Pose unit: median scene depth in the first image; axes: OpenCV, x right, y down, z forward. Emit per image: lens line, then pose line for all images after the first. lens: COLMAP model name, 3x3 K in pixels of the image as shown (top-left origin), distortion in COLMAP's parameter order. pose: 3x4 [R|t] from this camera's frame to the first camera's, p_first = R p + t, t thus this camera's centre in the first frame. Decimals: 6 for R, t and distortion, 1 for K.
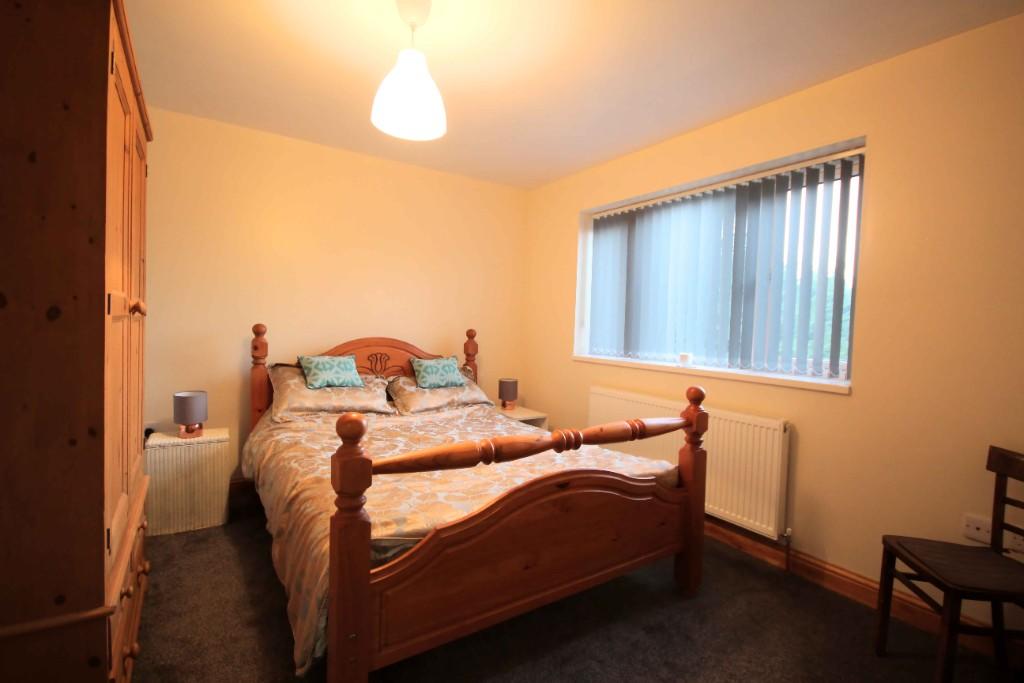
lens RADIAL K [[474.8, 0, 511.3], [0, 474.8, 344.7], [0, 0, 1]] dist [-0.003118, -0.000530]
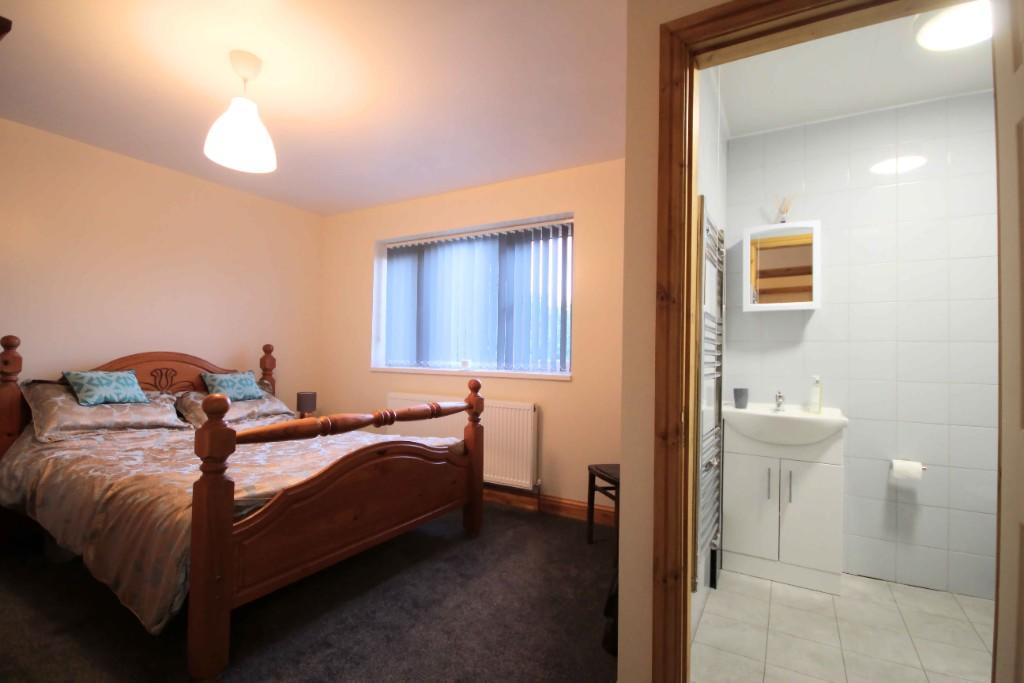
lens RADIAL K [[474.8, 0, 511.3], [0, 474.8, 344.7], [0, 0, 1]] dist [-0.003118, -0.000530]
pose [[0.898135, -0.004711, 0.439695, -0.101855], [0.028799, 0.998426, -0.048128, 0.052911], [-0.438776, 0.055888, 0.896857, -0.240867]]
